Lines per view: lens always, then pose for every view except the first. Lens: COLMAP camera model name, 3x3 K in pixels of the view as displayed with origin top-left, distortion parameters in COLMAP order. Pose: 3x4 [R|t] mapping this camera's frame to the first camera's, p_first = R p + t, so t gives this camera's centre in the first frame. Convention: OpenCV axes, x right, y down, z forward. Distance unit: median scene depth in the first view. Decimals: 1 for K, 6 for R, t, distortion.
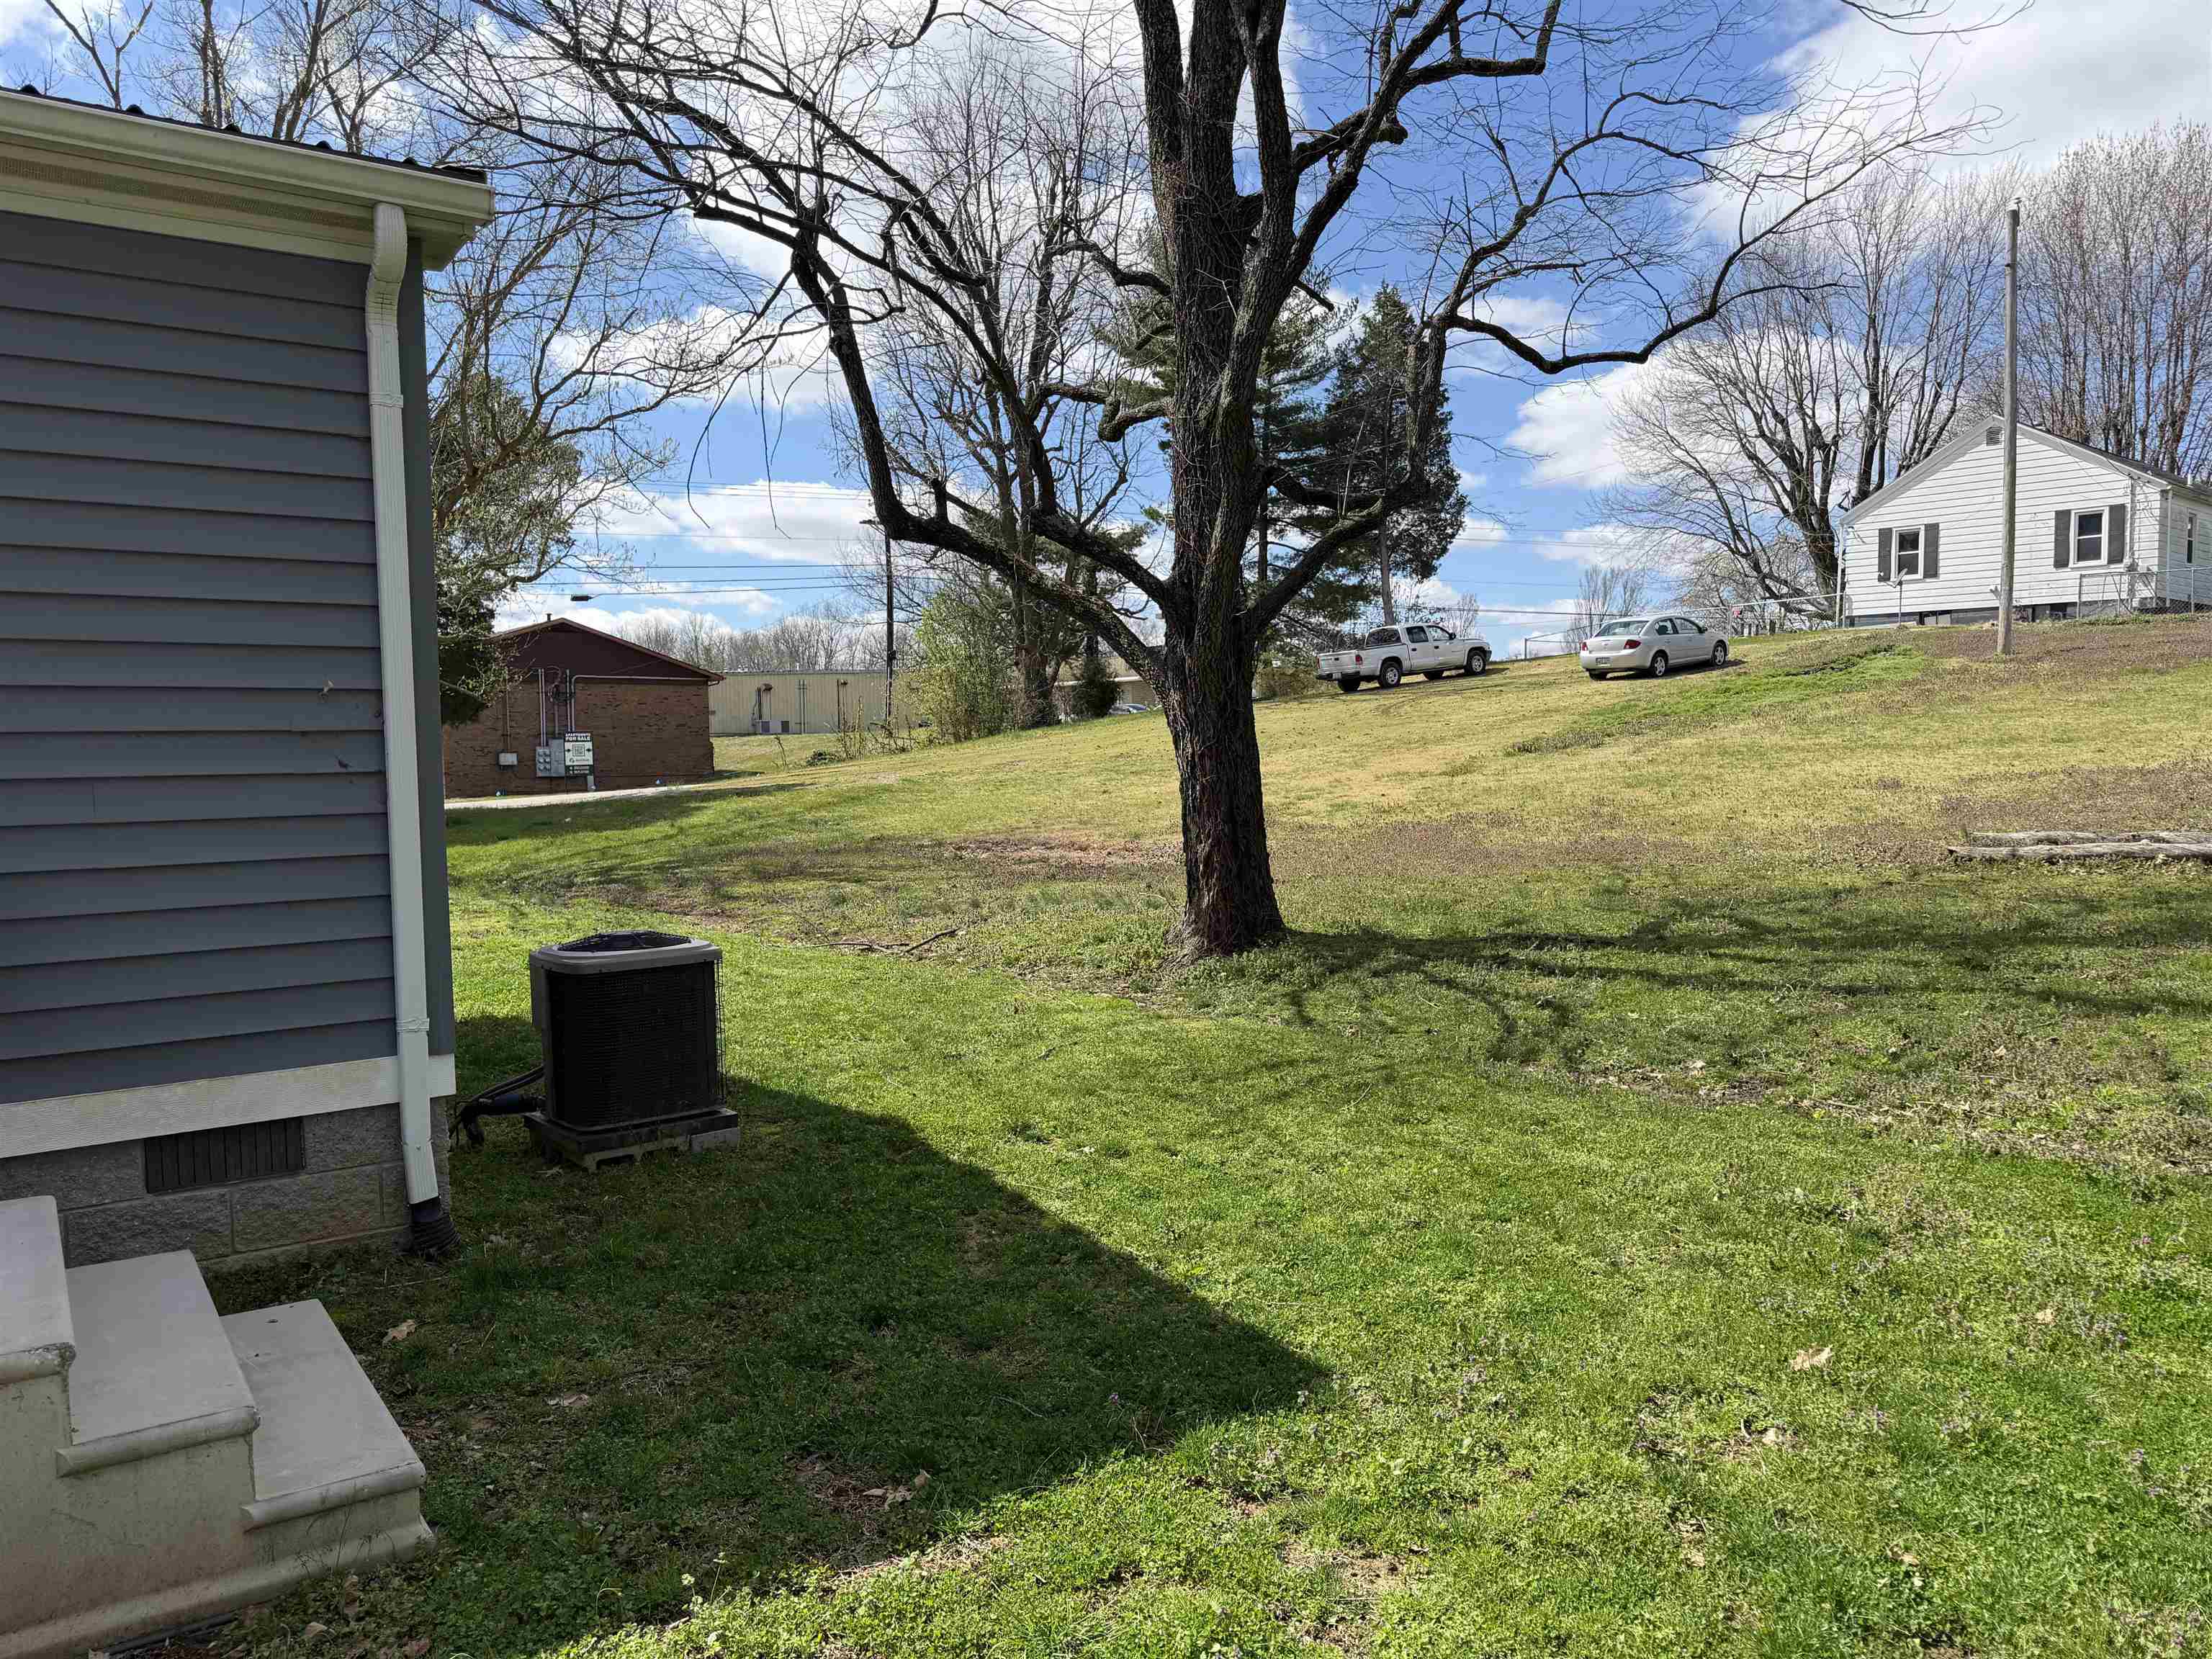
lens RADIAL K [[1570.3, 0, 1111.6], [0, 1570.3, 845.5], [0, 0, 1]] dist [-0.000518, 0.000640]
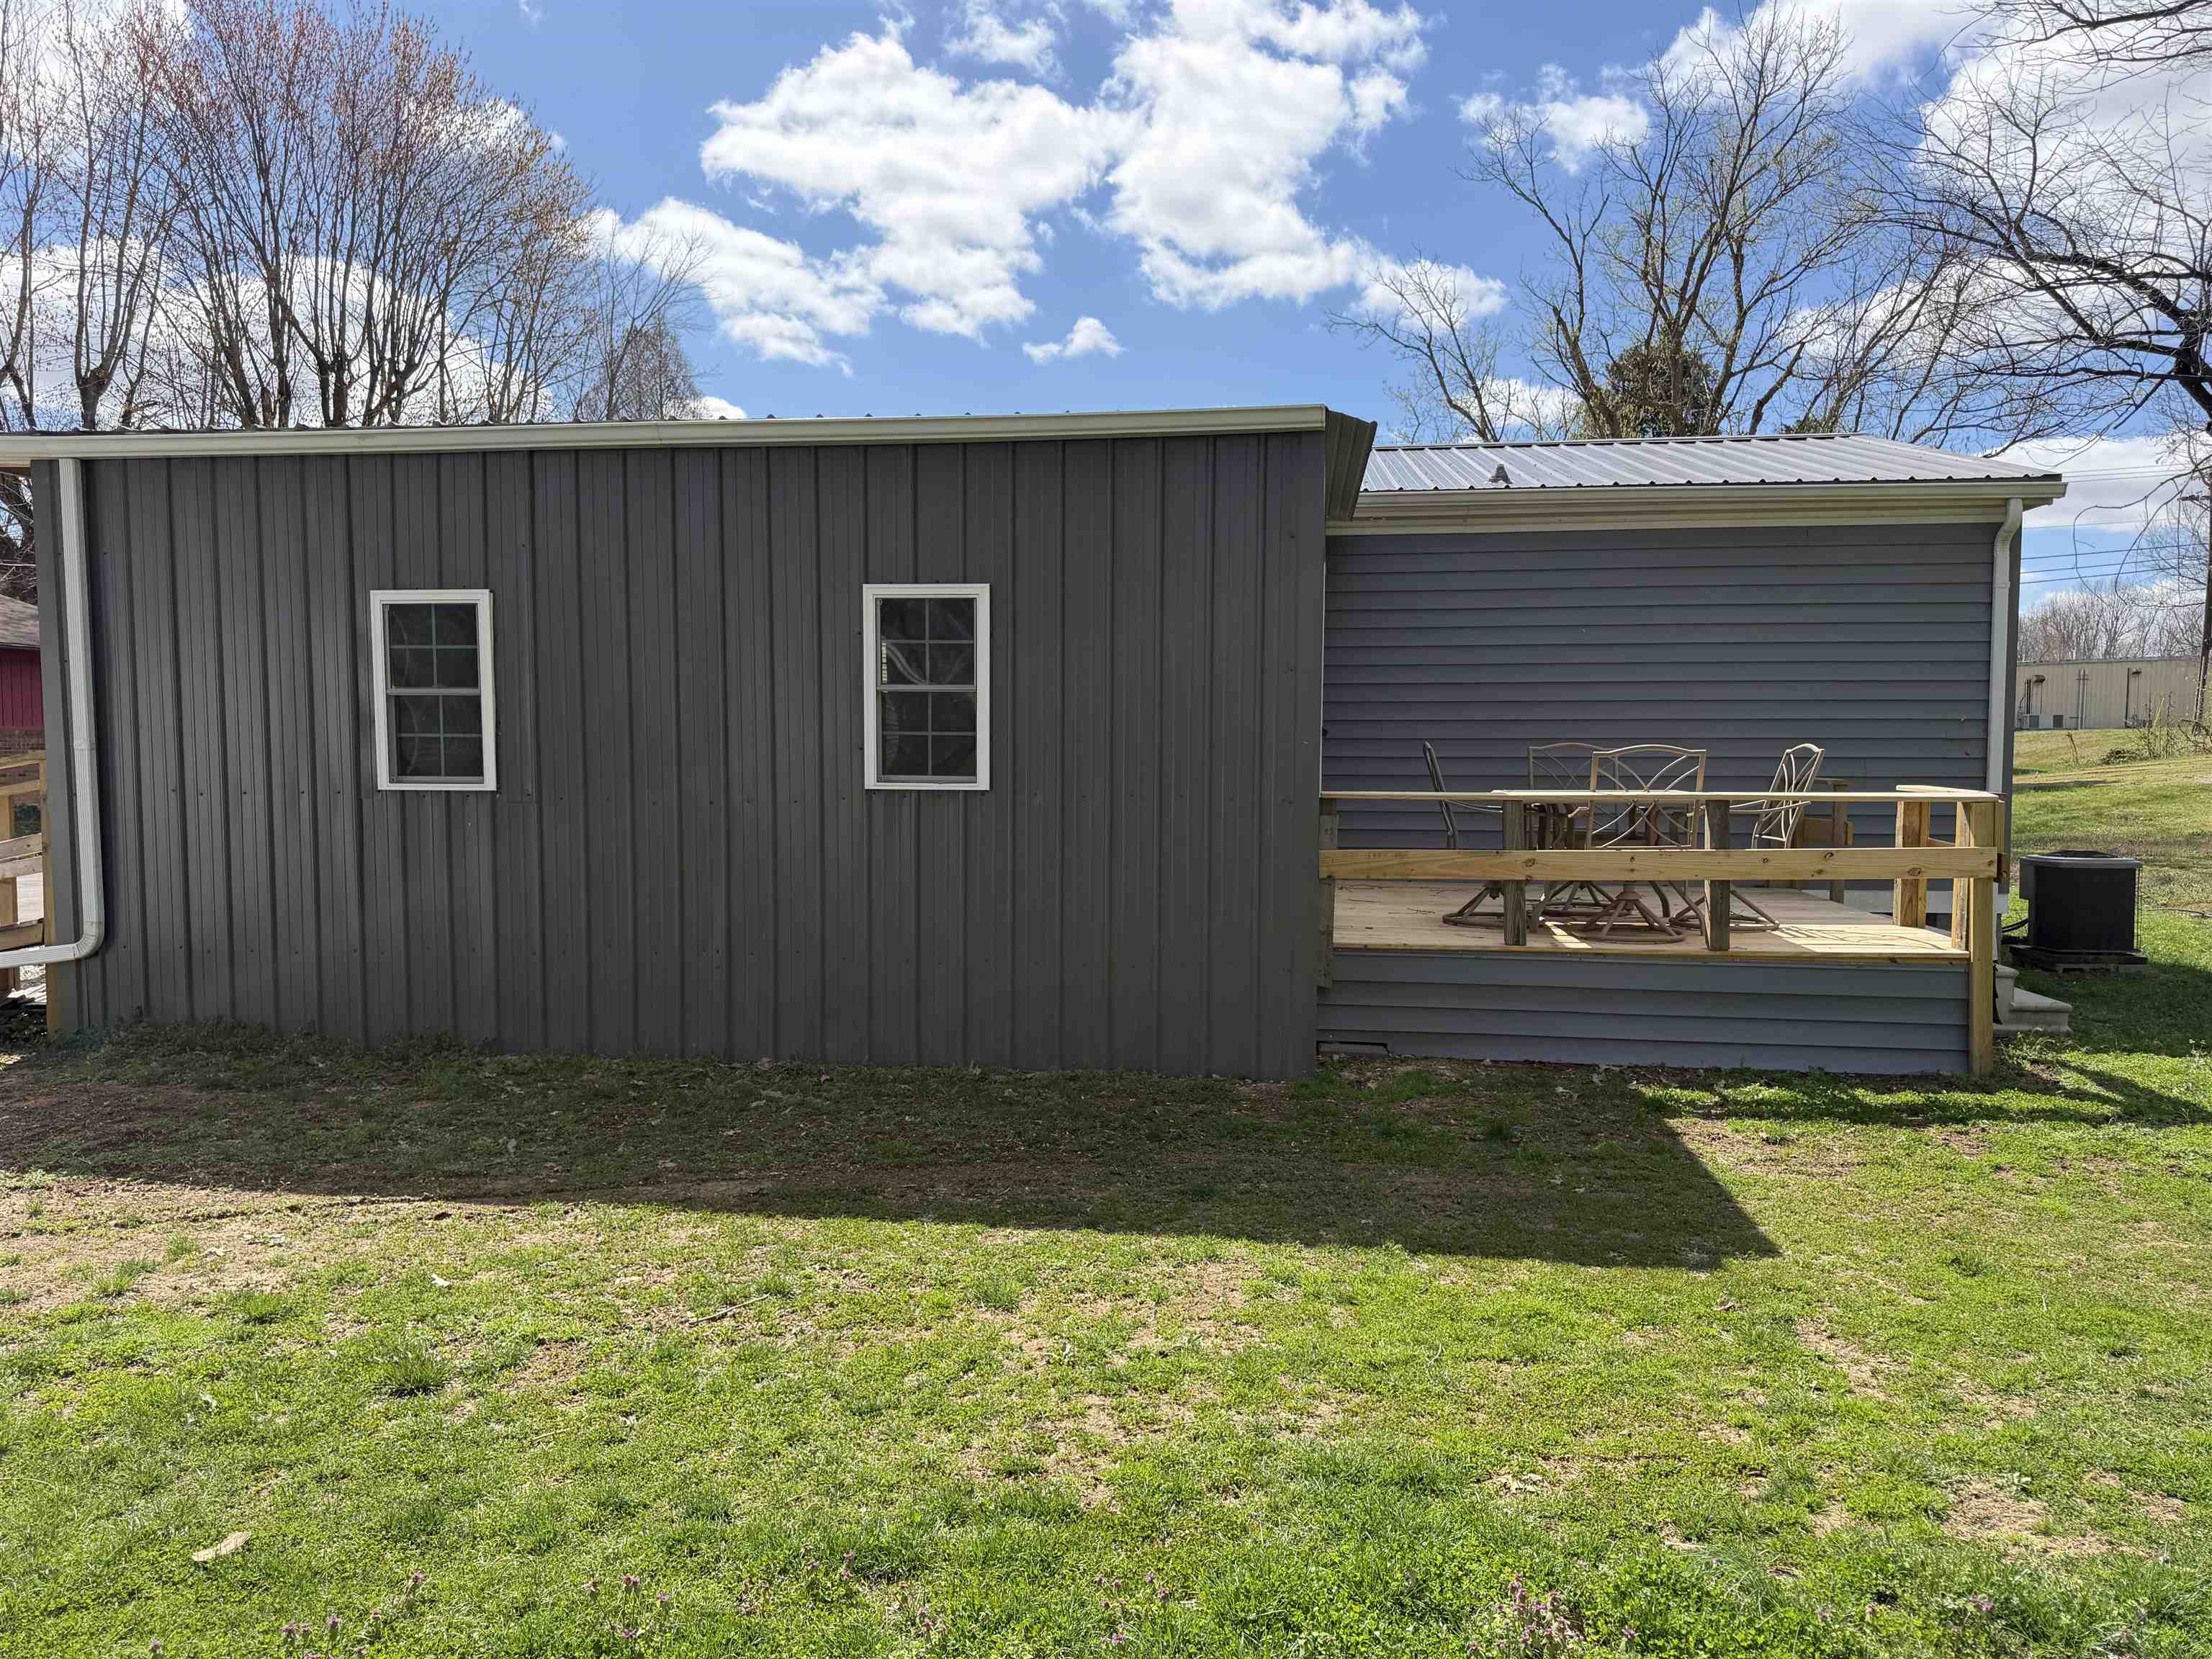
lens RADIAL K [[1570.3, 0, 1111.6], [0, 1570.3, 845.5], [0, 0, 1]] dist [-0.000518, 0.000640]
pose [[0.738731, 0.057594, -0.671536, 0.014448], [-0.054183, 0.998192, 0.026004, 0.011722], [0.671819, 0.017176, 0.740516, -0.200185]]
